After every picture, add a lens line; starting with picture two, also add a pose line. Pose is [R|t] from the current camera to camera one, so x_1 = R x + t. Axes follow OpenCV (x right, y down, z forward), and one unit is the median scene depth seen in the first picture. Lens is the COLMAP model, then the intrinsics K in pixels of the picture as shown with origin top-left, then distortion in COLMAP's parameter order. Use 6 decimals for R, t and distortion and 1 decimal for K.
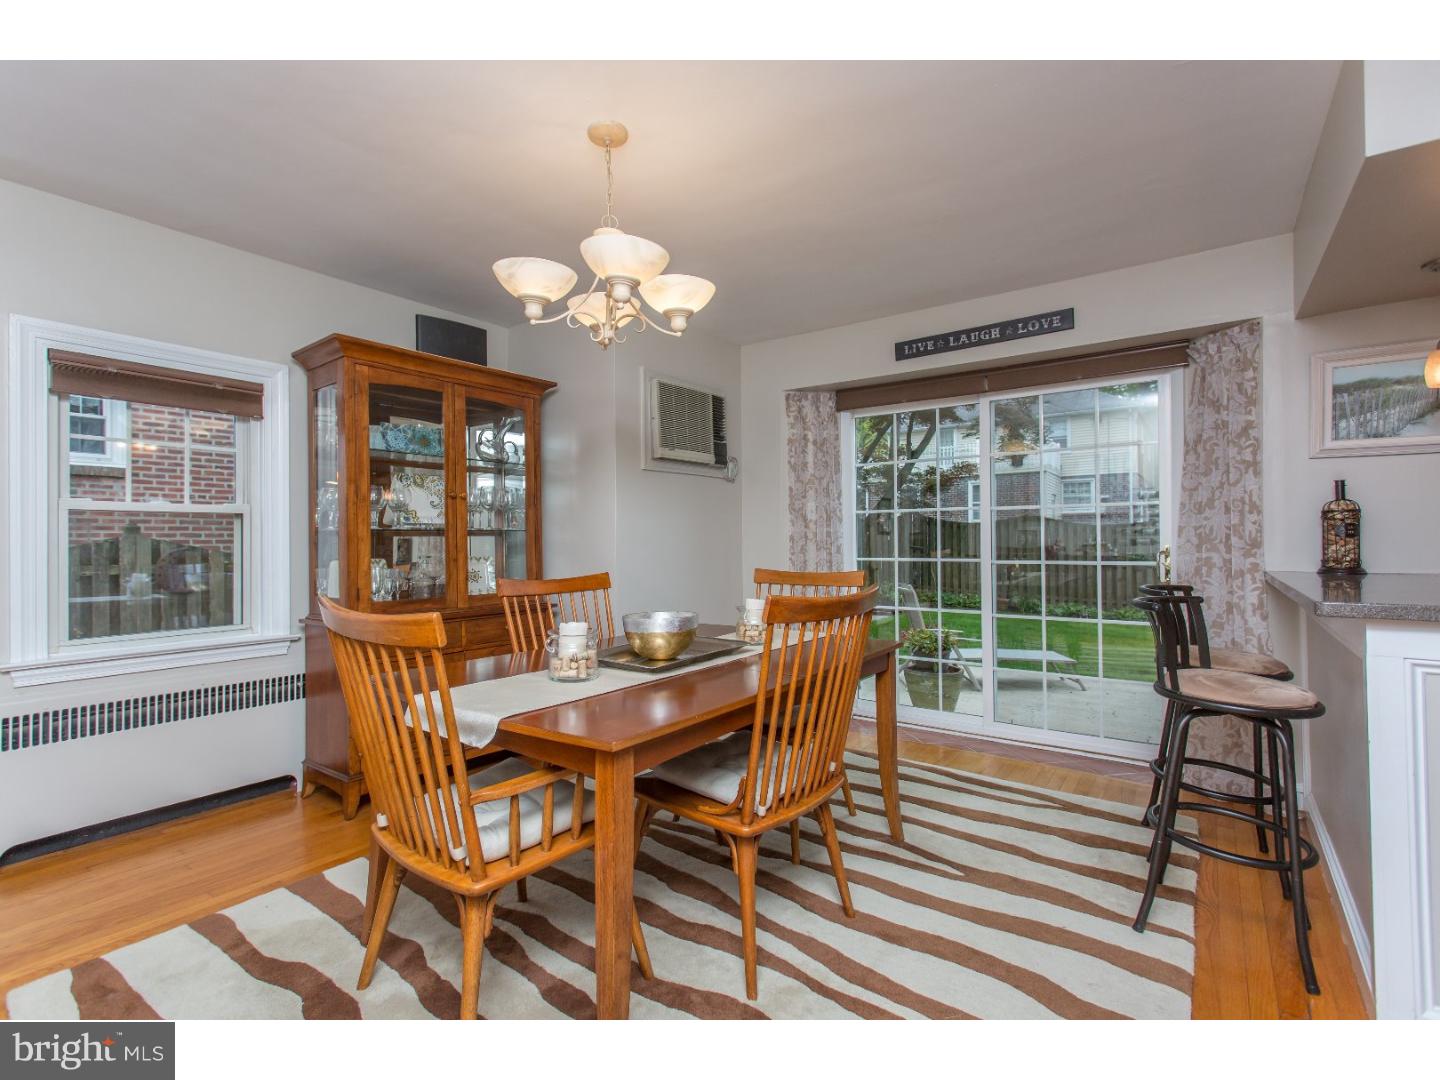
lens RADIAL K [[670.5, 0, 720.0], [0, 670.5, 540.0], [0, 0, 1]] dist [-0.000907, -0.000163]
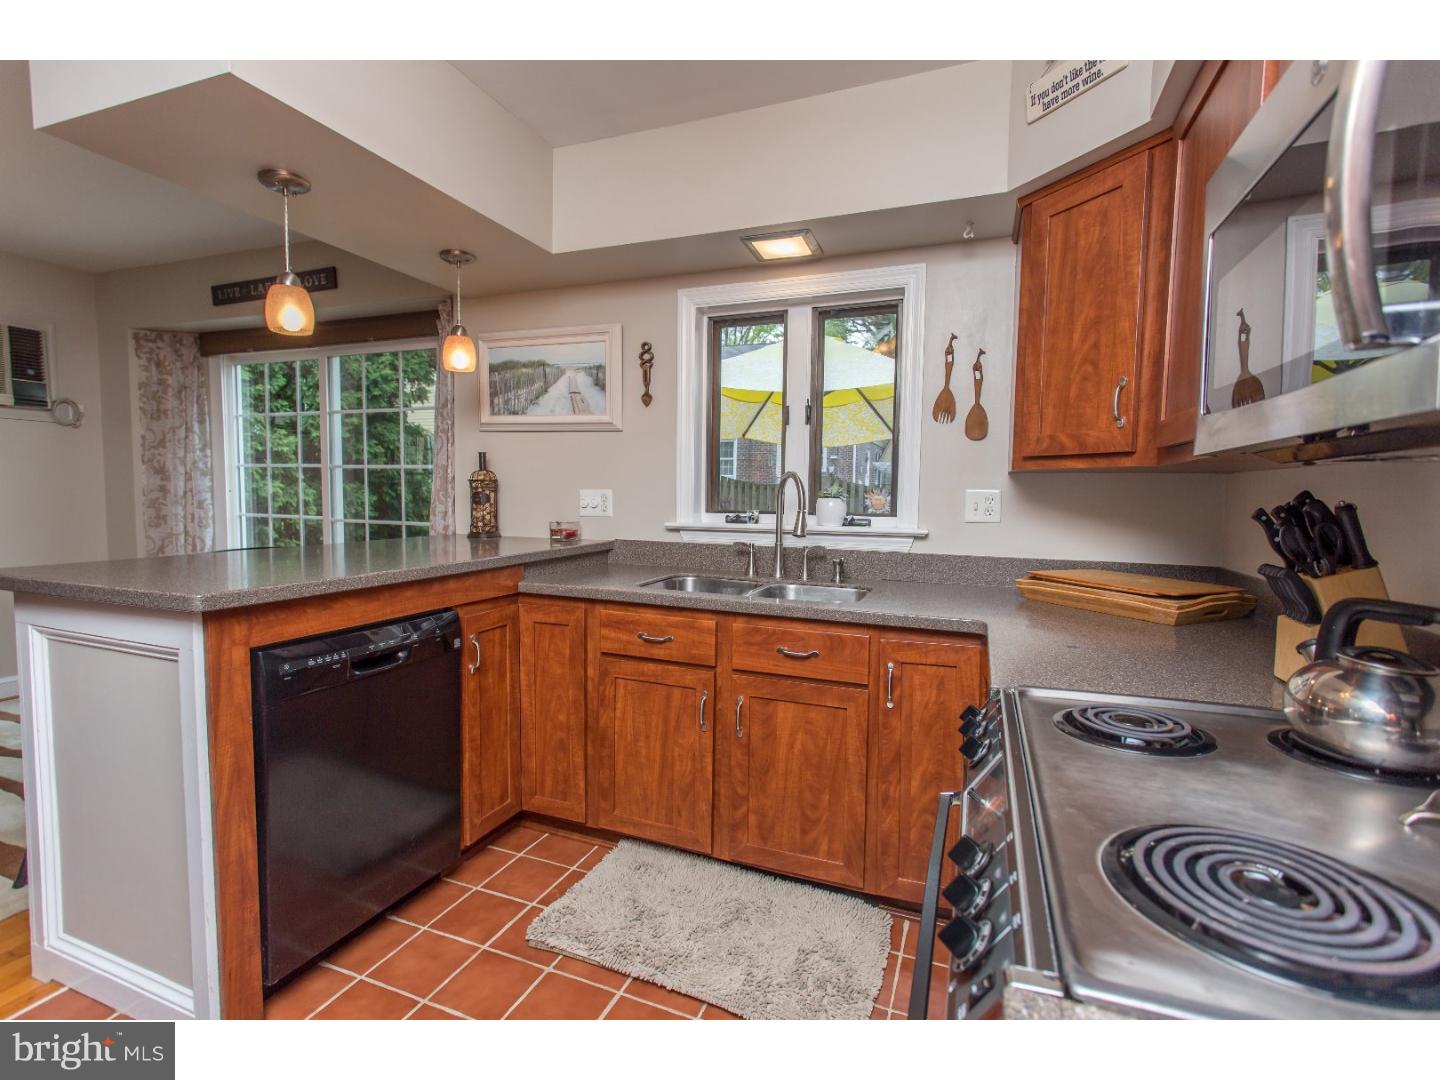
lens RADIAL K [[670.5, 0, 720.0], [0, 670.5, 540.0], [0, 0, 1]] dist [-0.000907, -0.000163]
pose [[0.966081, 0.008640, 0.258096, 1.000226], [-0.026859, 0.997381, 0.067148, -0.029489], [-0.256840, -0.071803, 0.963783, -0.166299]]
